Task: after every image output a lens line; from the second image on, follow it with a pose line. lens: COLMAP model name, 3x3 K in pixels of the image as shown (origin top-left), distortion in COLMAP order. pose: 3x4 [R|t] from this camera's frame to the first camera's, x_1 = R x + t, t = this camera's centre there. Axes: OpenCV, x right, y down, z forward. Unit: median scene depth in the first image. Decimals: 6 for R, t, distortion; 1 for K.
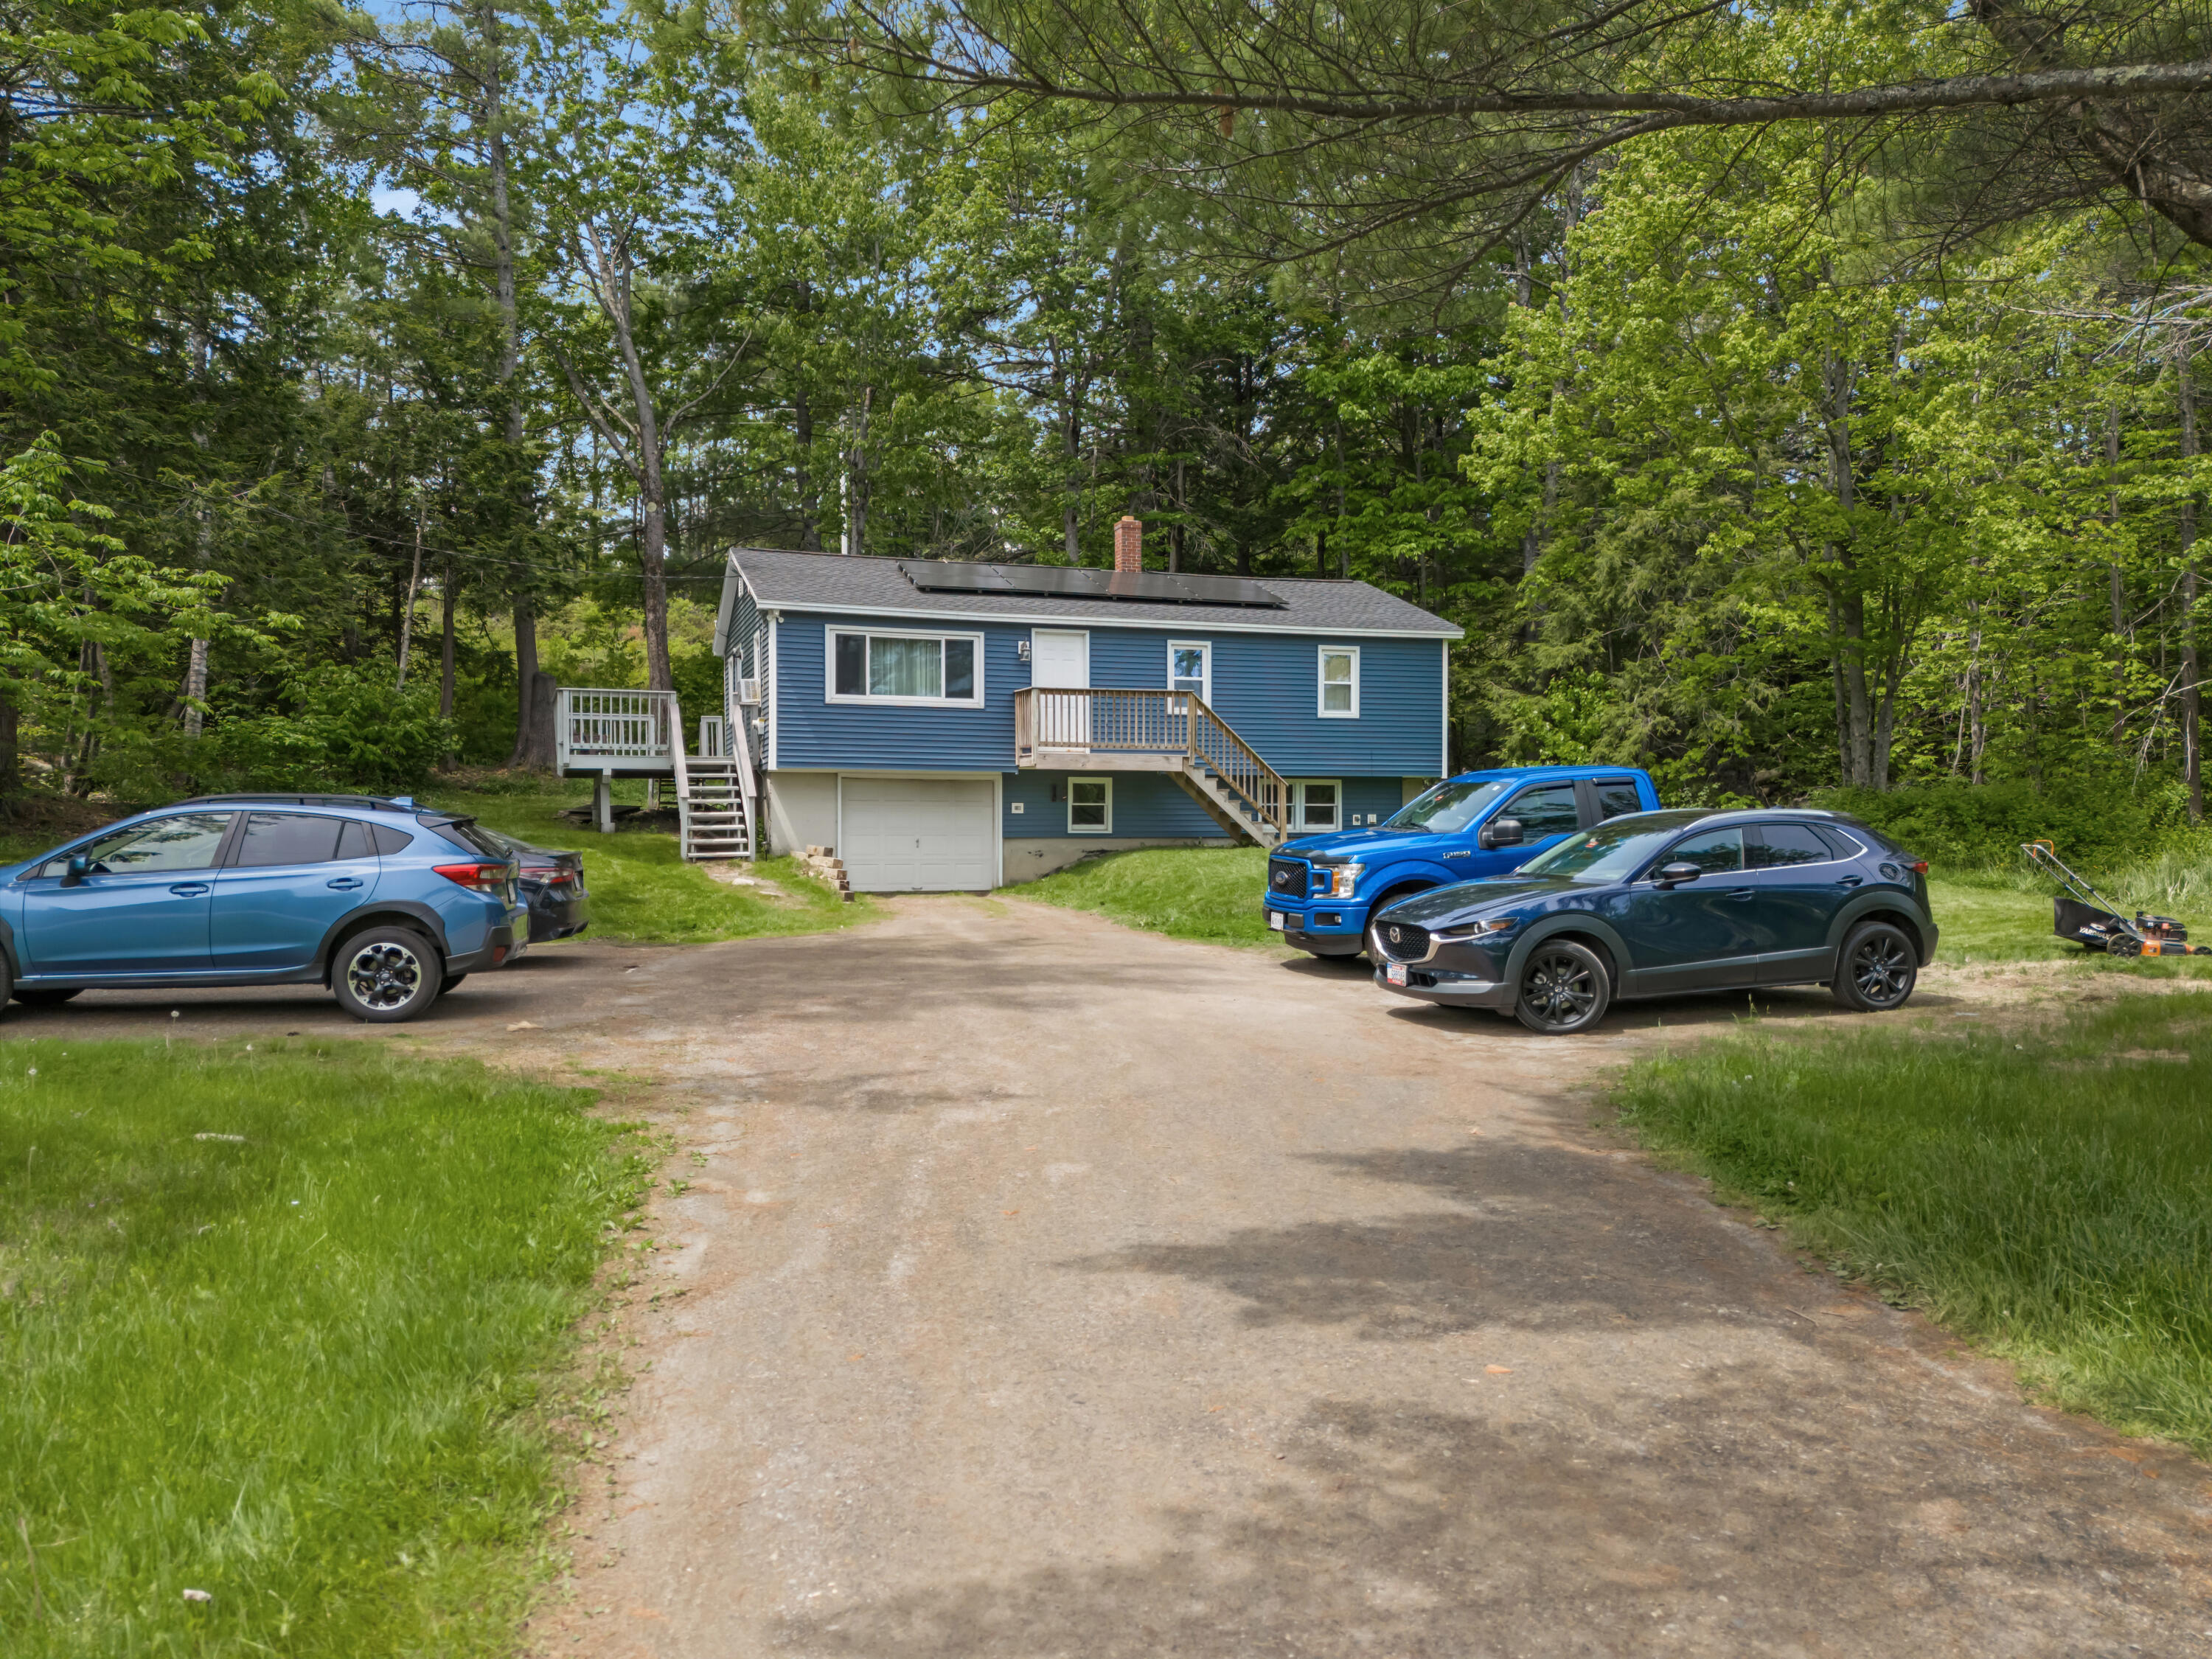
lens RADIAL K [[1567.9, 0, 1112.4], [0, 1567.9, 835.4], [0, 0, 1]] dist [0.113129, -0.167928]
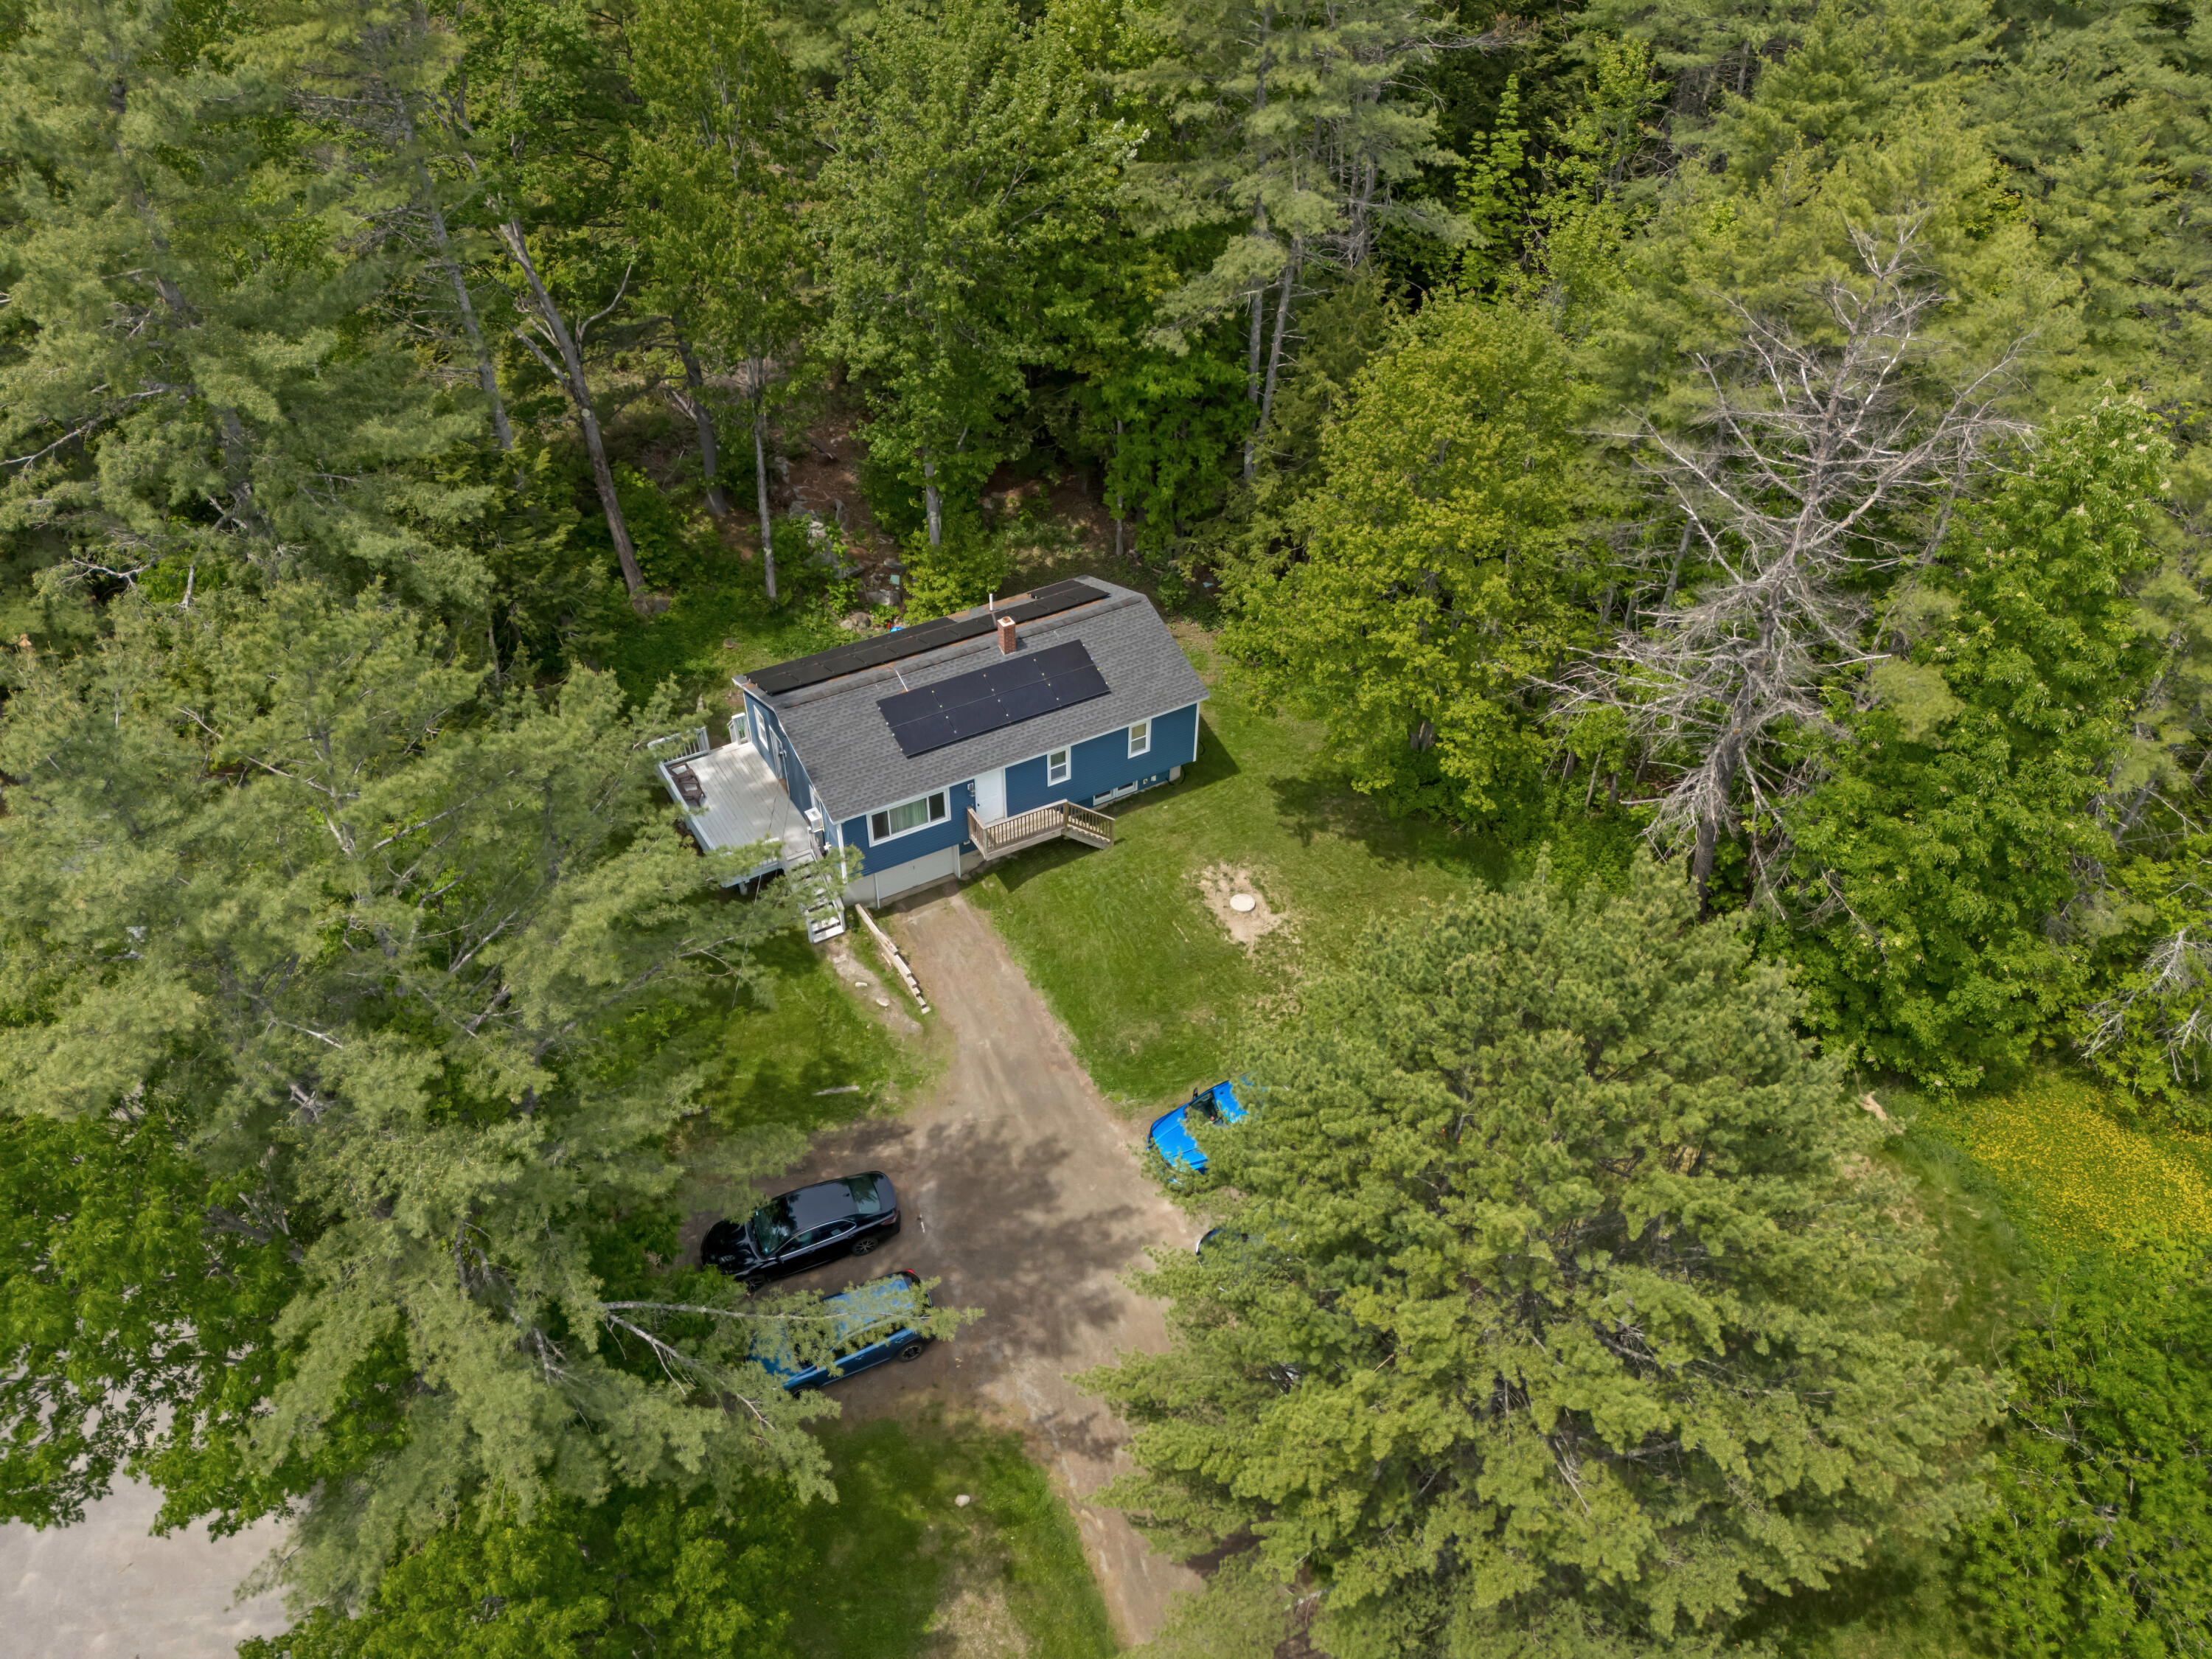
lens RADIAL K [[1567.9, 0, 1112.4], [0, 1567.9, 835.4], [0, 0, 1]] dist [0.113129, -0.167928]
pose [[0.979961, -0.118154, 0.160361, -0.187726], [-0.014917, 0.759278, 0.650595, -1.216926], [-0.198628, -0.639950, 0.742301, -0.375361]]
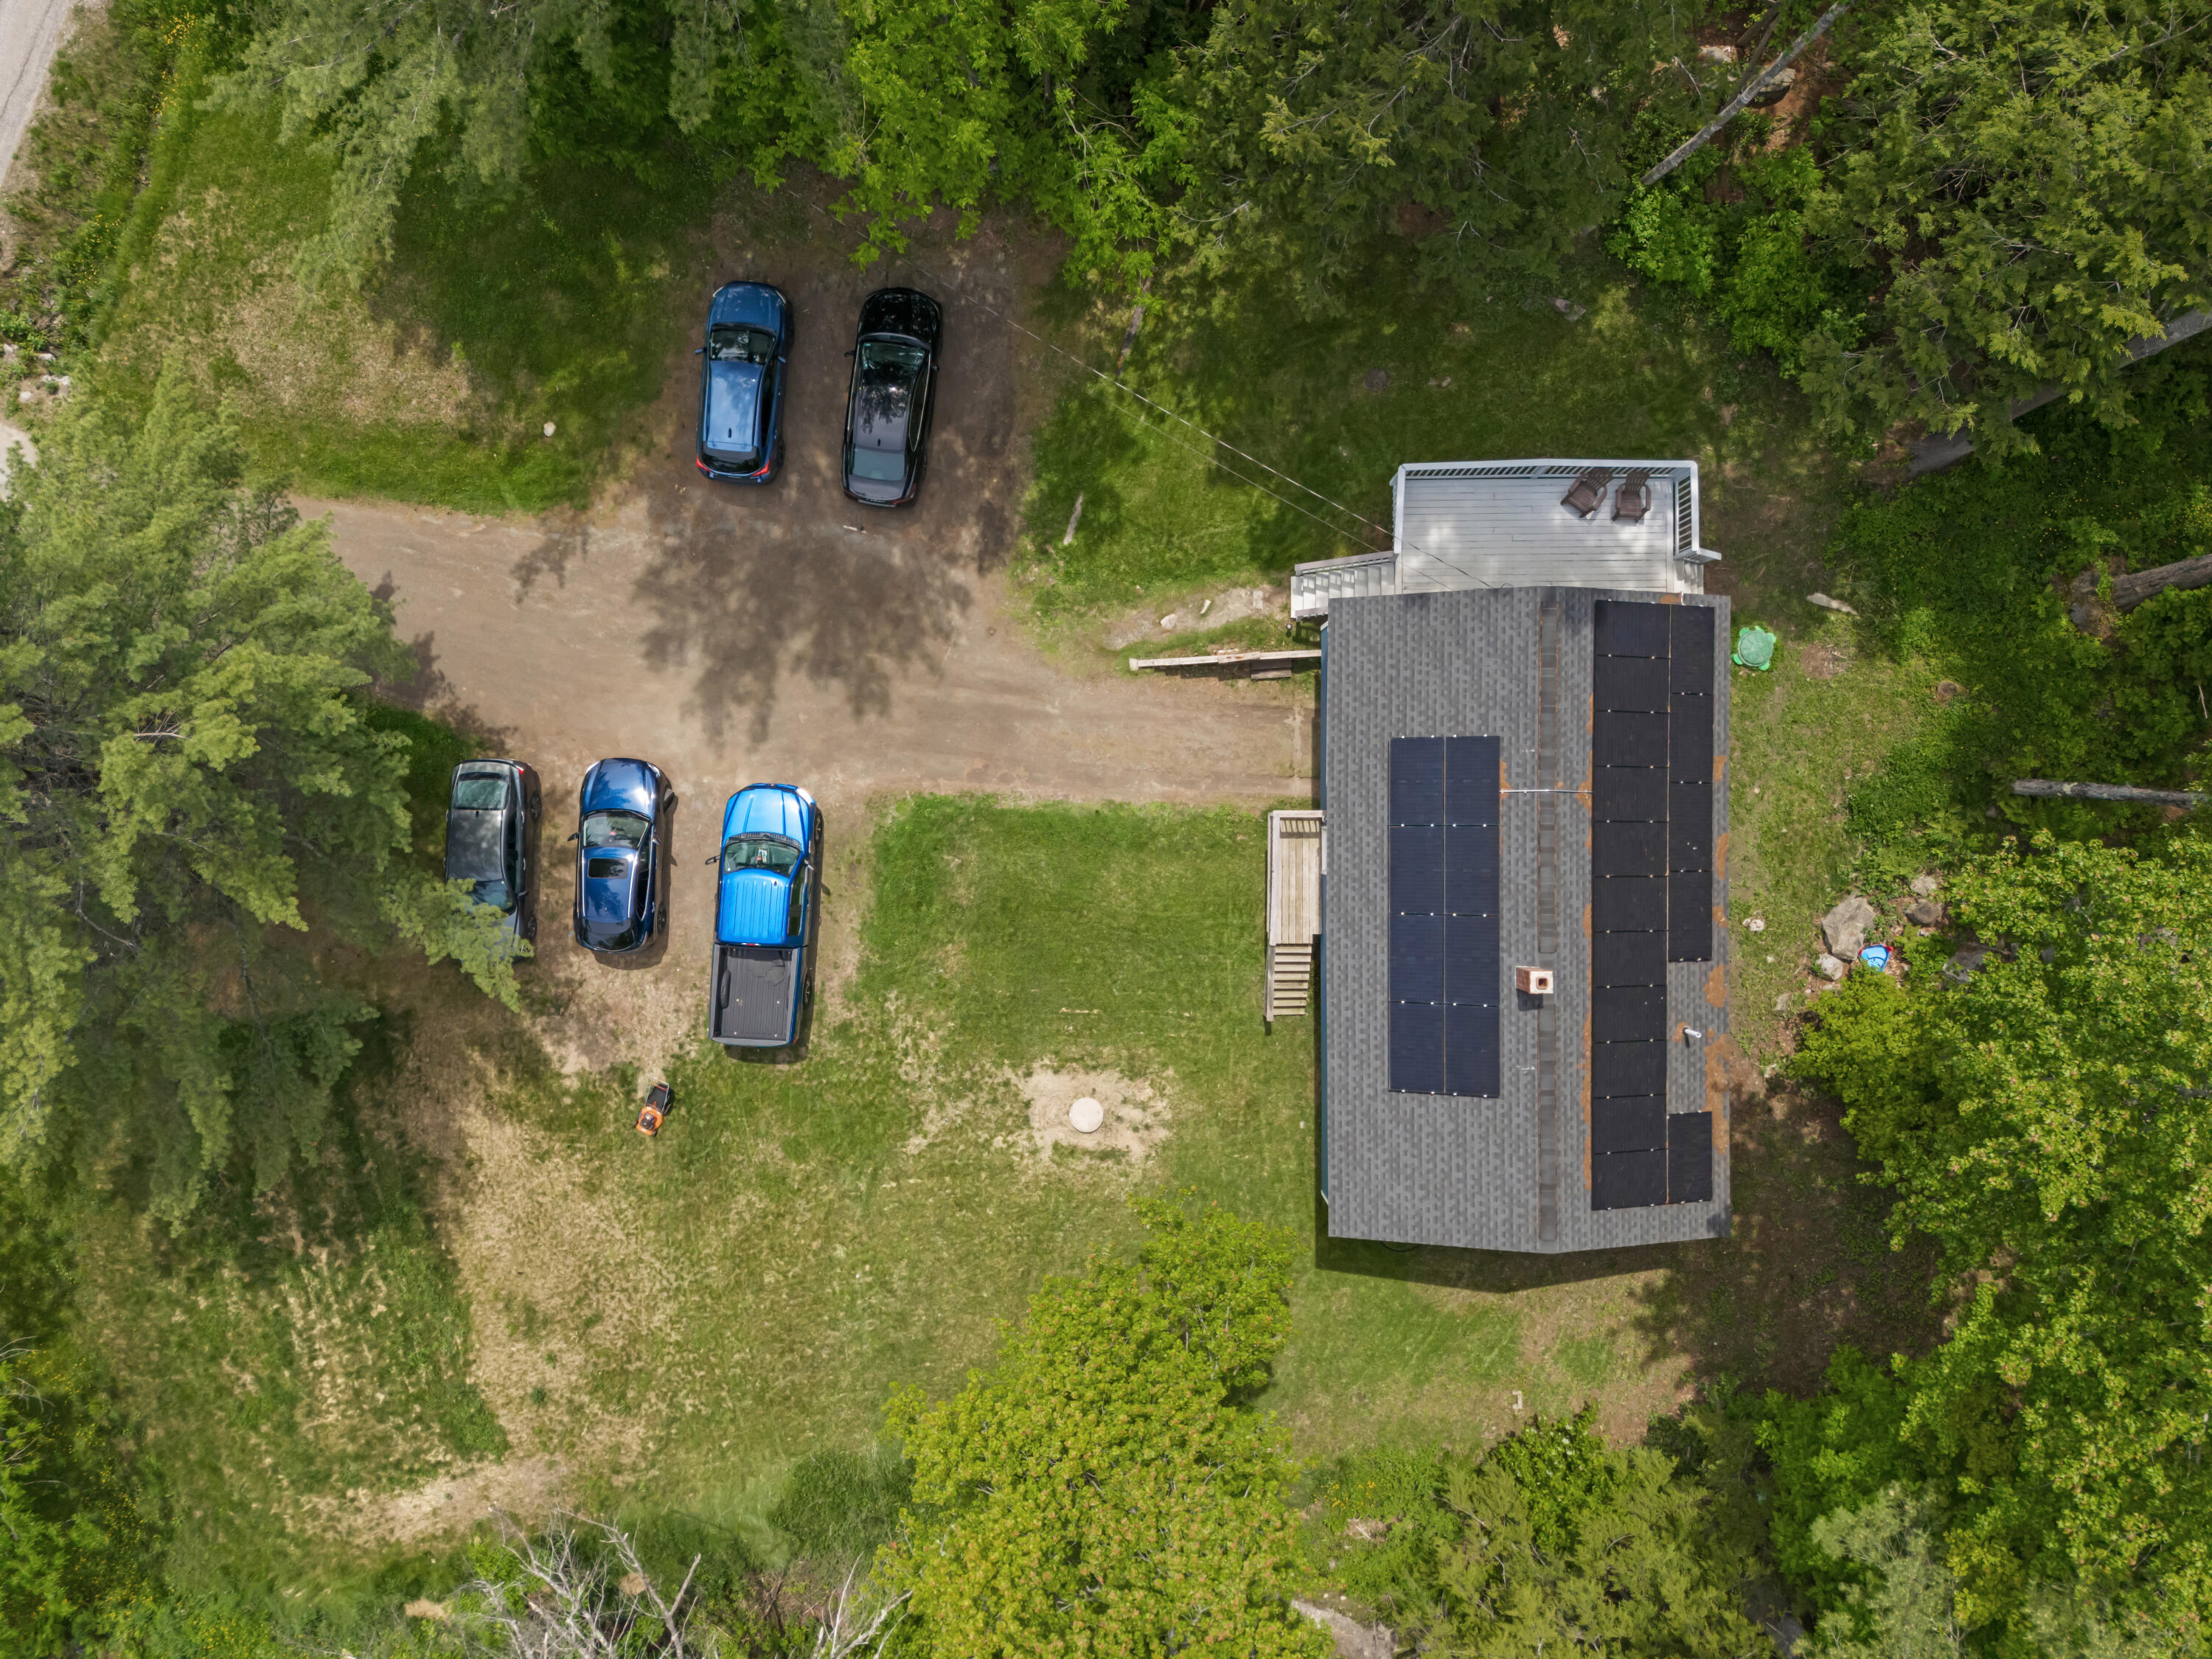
lens RADIAL K [[1567.9, 0, 1112.4], [0, 1567.9, 835.4], [0, 0, 1]] dist [0.113129, -0.167928]
pose [[-0.321180, 0.947018, 0.000144, 0.010349], [-0.038528, -0.013218, 0.999170, -1.312090], [0.946234, 0.320908, 0.040733, 0.784229]]
